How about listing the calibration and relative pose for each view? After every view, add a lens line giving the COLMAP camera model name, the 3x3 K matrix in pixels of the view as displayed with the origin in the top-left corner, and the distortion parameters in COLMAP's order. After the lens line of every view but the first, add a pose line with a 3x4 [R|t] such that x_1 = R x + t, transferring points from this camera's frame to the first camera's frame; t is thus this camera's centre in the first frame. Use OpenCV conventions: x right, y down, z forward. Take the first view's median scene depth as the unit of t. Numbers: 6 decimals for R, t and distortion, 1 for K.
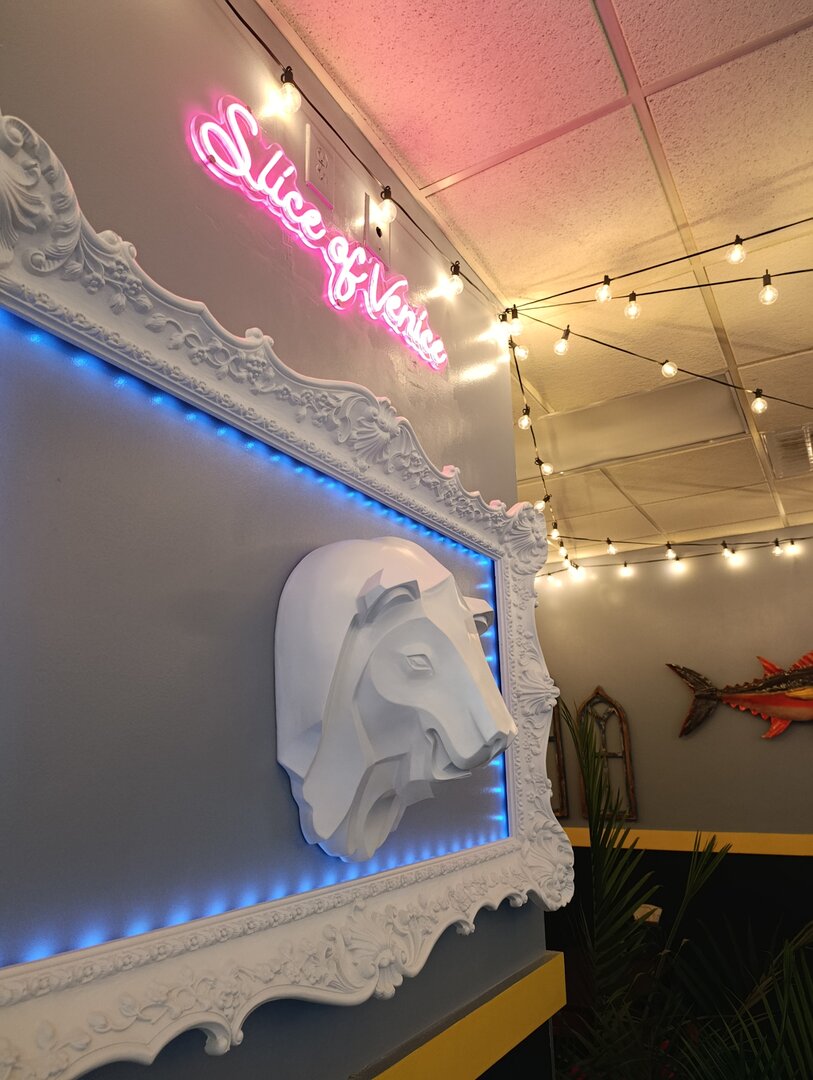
lens RADIAL K [[742.0, 0, 406.5], [0, 742.0, 540.0], [0, 0, 1]] dist [0.047702, -0.068257]
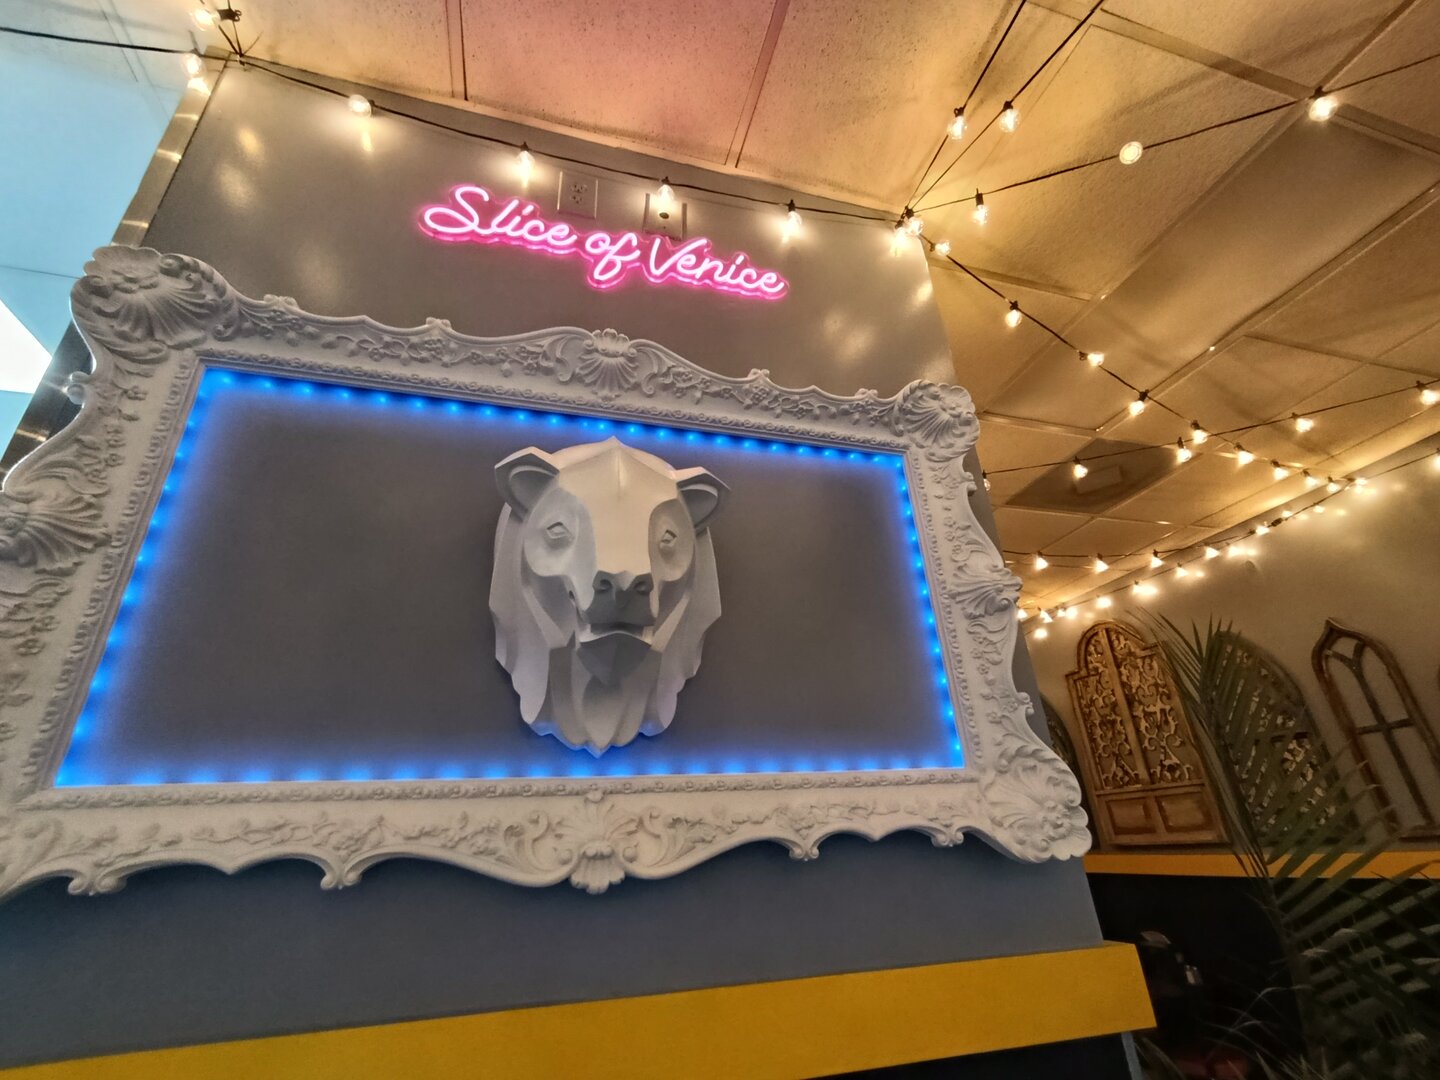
lens RADIAL K [[648.7, 0, 709.5], [0, 648.7, 534.3], [0, 0, 1]] dist [-0.012237, 0.012172]
pose [[0.724681, -0.310962, -0.614931, 0.452401], [0.222135, 0.950170, -0.218707, 0.263549], [0.652299, 0.021895, 0.757645, 0.318072]]
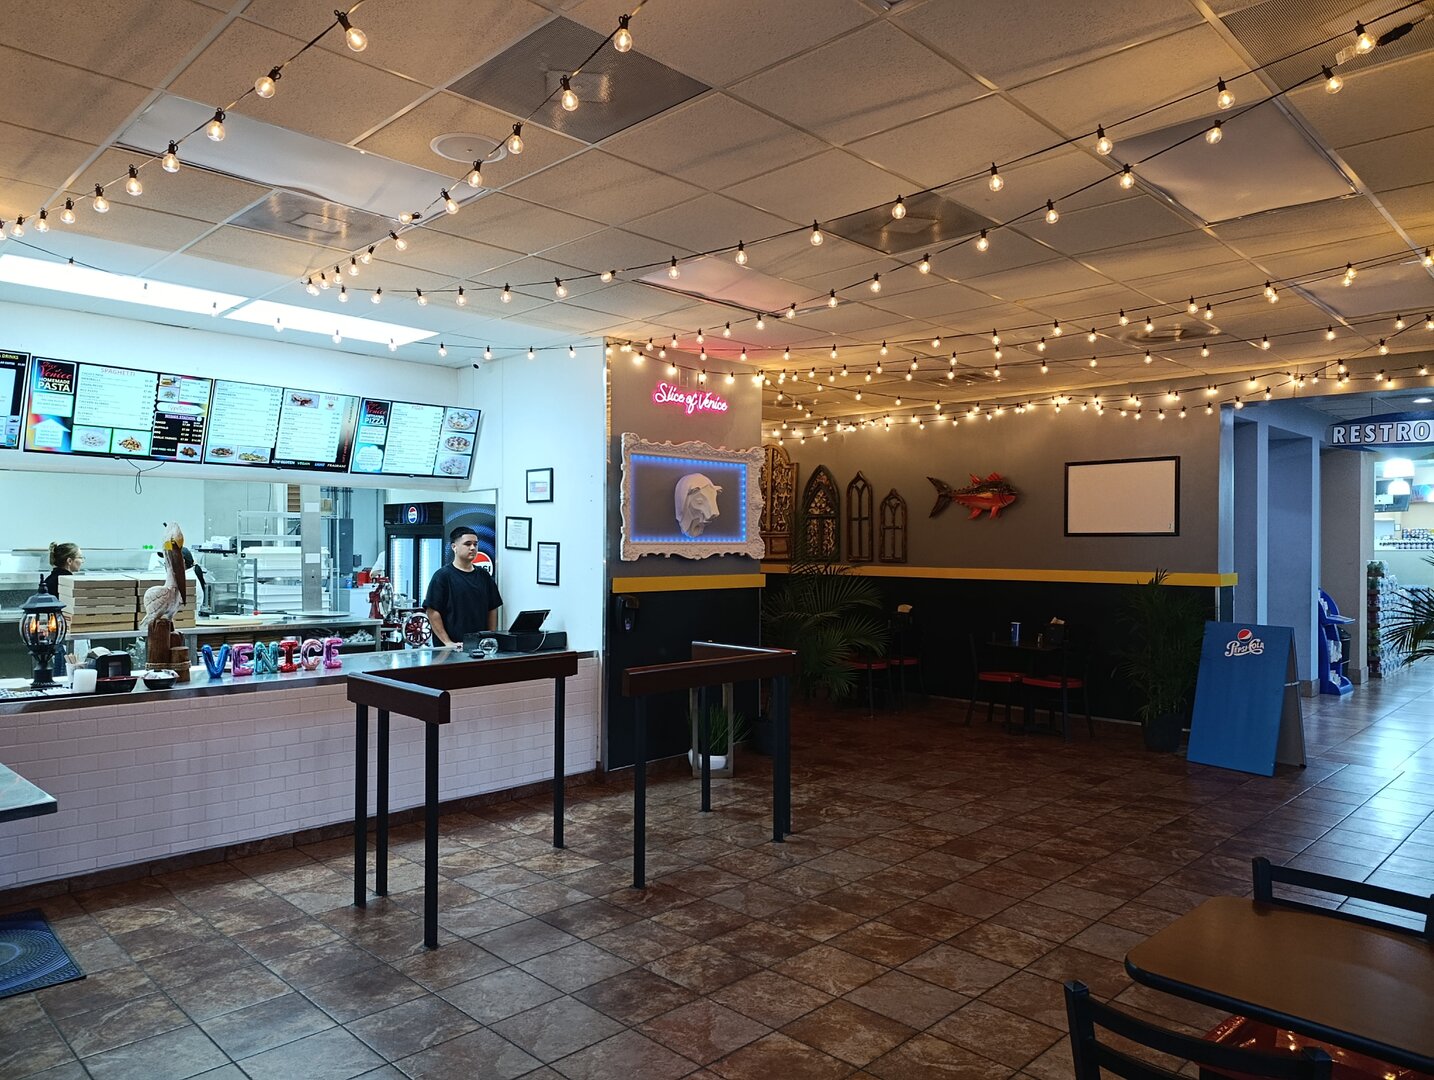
lens RADIAL K [[980.2, 0, 697.3], [0, 980.2, 547.7], [0, 0, 1]] dist [0.028746, -0.032217]
pose [[0.969135, 0.023262, -0.245433, 1.136345], [0.048015, 0.958664, 0.280460, -0.976936], [0.241812, -0.283588, 0.927958, -3.694441]]
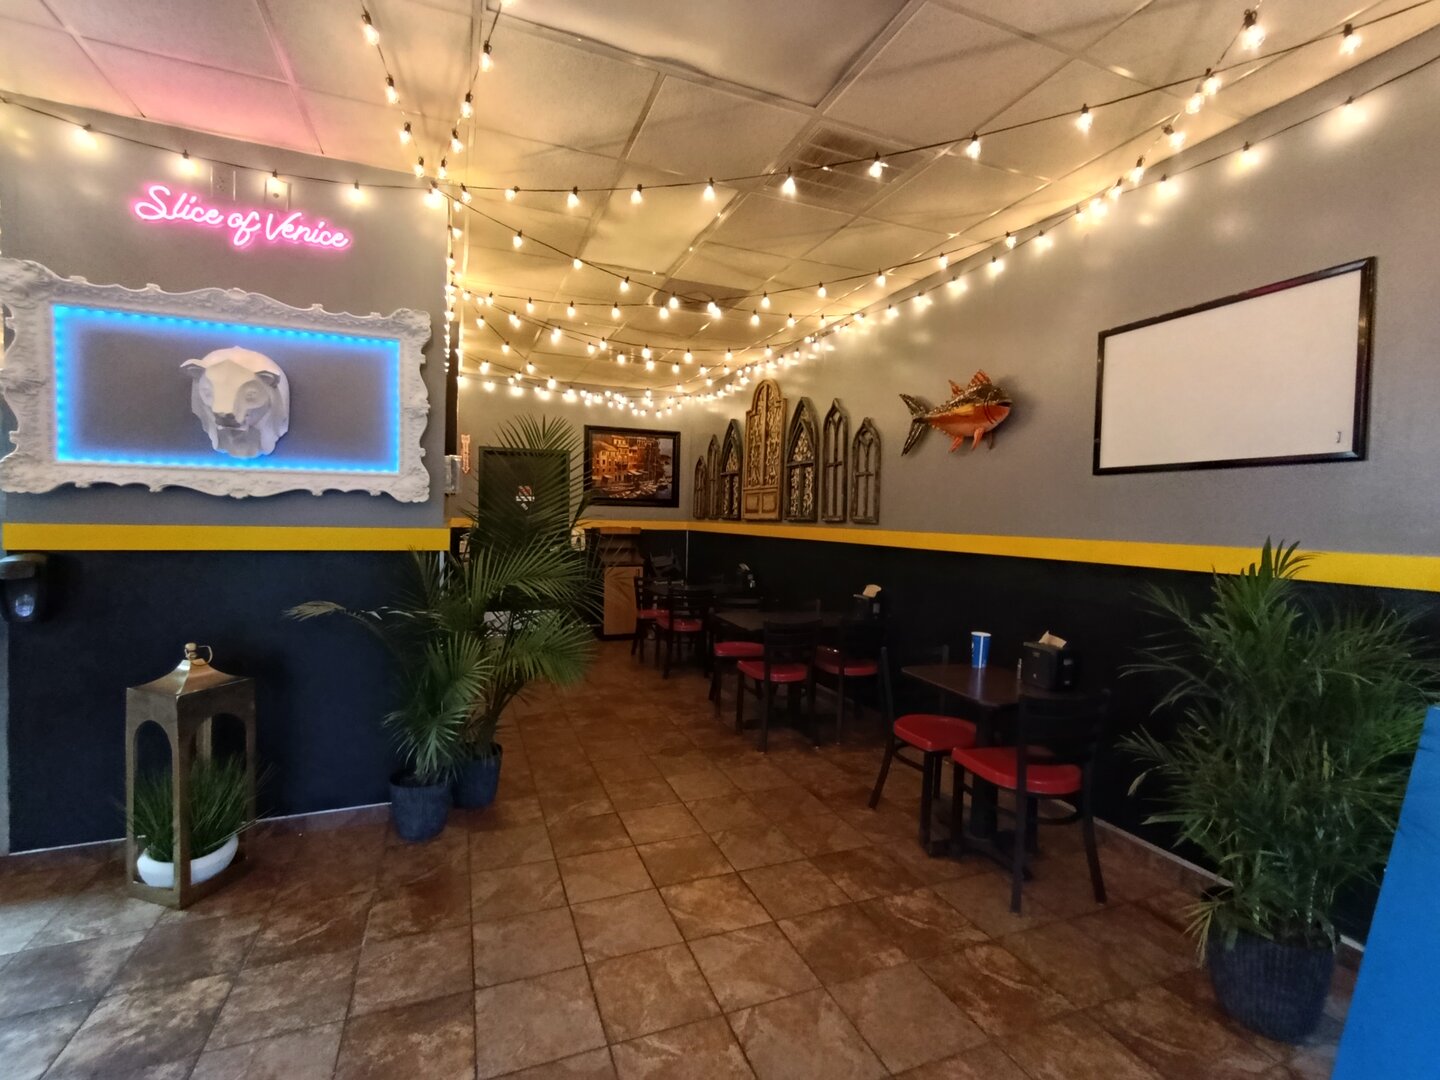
lens RADIAL K [[652.1, 0, 707.9], [0, 652.1, 534.4], [0, 0, 1]] dist [-0.000977, 0.007600]
pose [[0.786825, 0.053849, -0.614823, 2.134674], [0.138471, 0.955387, 0.260887, 0.202170], [0.601442, -0.290408, 0.744265, 0.058240]]
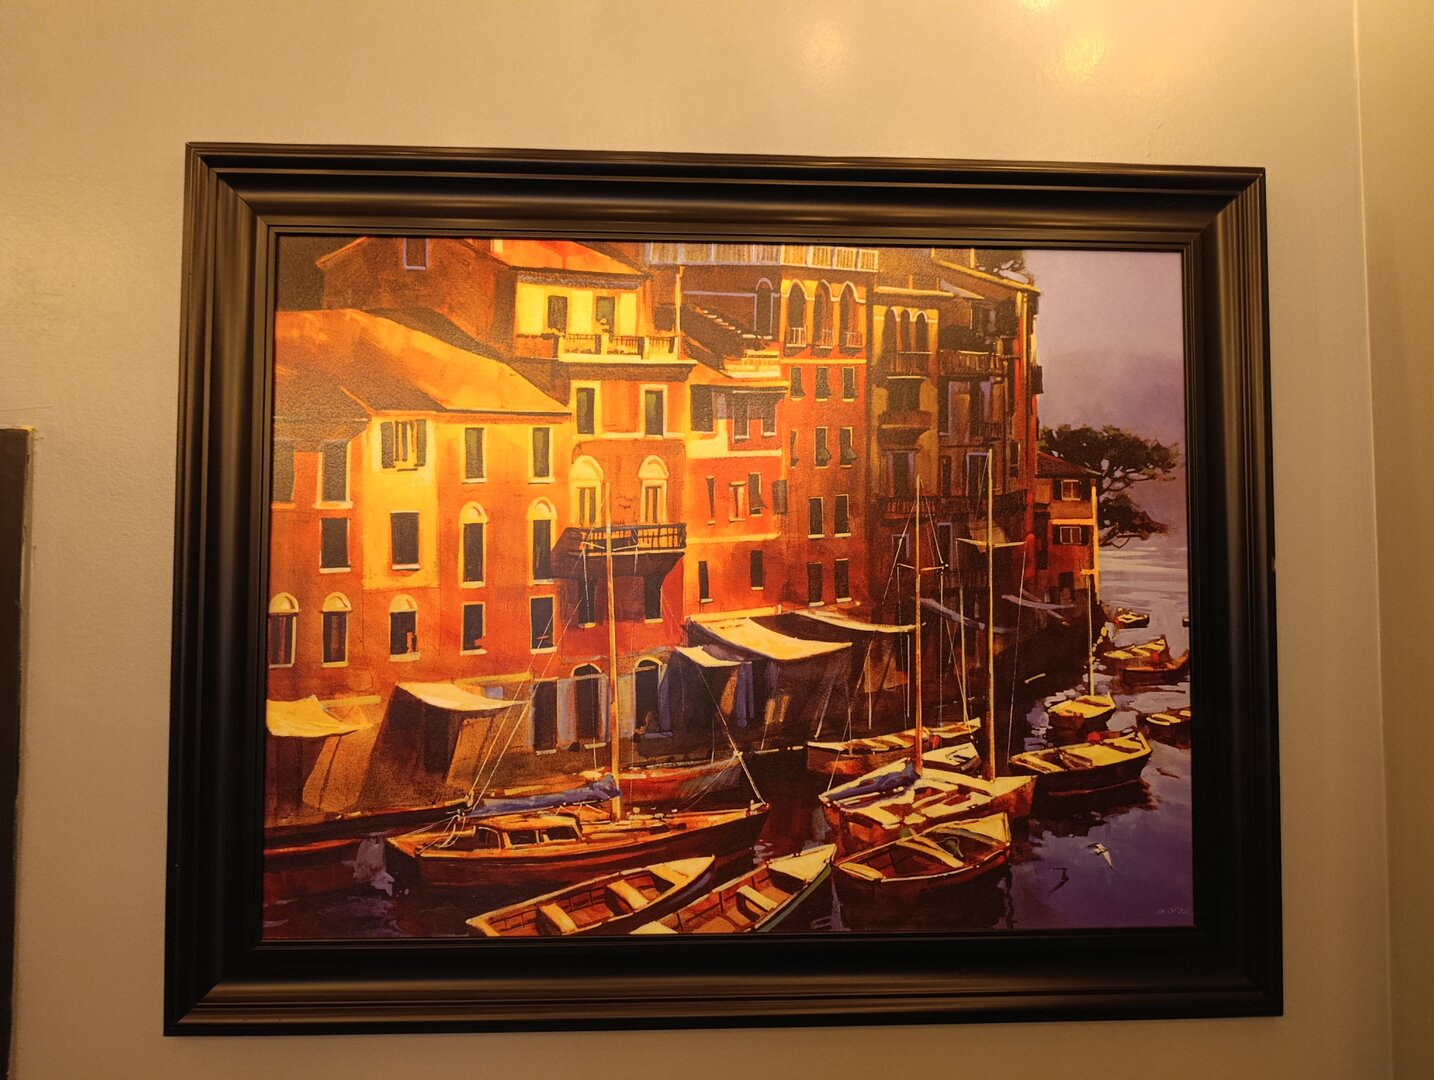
lens RADIAL K [[985.2, 0, 718.8], [0, 985.2, 544.7], [0, 0, 1]] dist [0.047702, -0.068257]
pose [[0.548684, -0.018485, -0.835825, -1.067902], [0.223397, 0.966644, 0.125273, 0.865198], [0.805630, -0.255456, 0.534512, 3.438391]]
